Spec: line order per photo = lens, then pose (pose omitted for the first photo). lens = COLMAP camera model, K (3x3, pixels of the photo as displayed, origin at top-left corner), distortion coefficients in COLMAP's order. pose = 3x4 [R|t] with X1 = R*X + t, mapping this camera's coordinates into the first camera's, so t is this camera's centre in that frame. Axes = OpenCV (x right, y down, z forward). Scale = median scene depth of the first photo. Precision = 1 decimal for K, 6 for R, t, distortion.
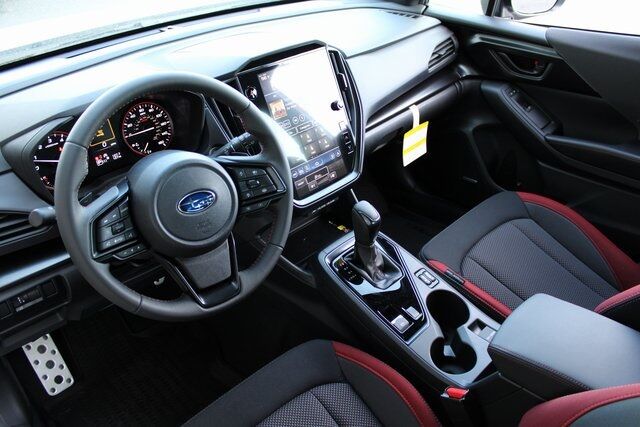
lens RADIAL K [[534.2, 0, 317.9], [0, 534.2, 212.4], [0, 0, 1]] dist [-0.096512, 0.011179]
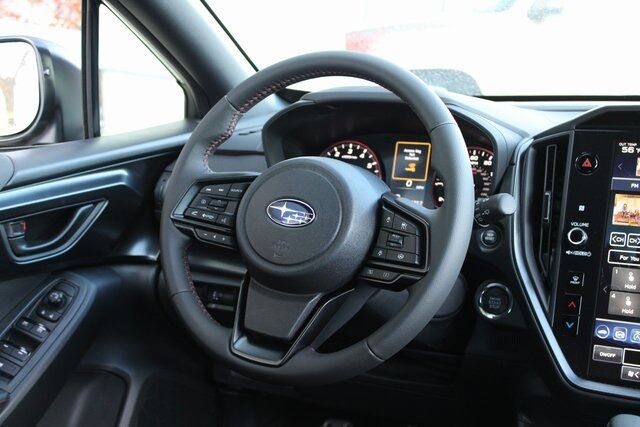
lens RADIAL K [[943.9, 0, 318.7], [0, 943.9, 213.1], [0, 0, 1]] dist [-0.017505, 0.000000]
pose [[0.310176, 0.191913, -0.931107, 0.681605], [-0.516693, 0.856160, 0.004342, -0.030875], [0.798009, 0.479750, 0.364721, 0.386982]]
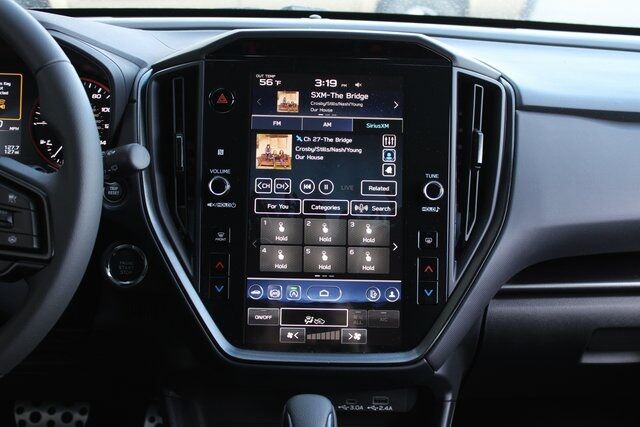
lens RADIAL K [[862.3, 0, 320.9], [0, 862.3, 218.5], [0, 0, 1]] dist [-0.003194, 0.000000]
pose [[0.713788, 0.253892, -0.652722, 0.453459], [-0.419862, 0.901061, -0.108653, -0.069522], [0.560556, 0.351608, 0.749766, 0.445472]]
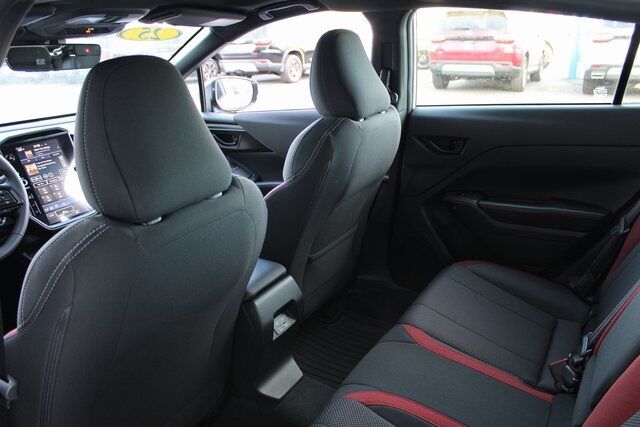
lens RADIAL K [[534.2, 0, 320.8], [0, 534.2, 214.5], [0, 0, 1]] dist [-0.096512, 0.011179]
pose [[0.966239, -0.111649, 0.232201, 0.358336], [0.168461, 0.955669, -0.241489, 0.422488], [-0.194945, 0.272453, 0.942213, -0.532340]]
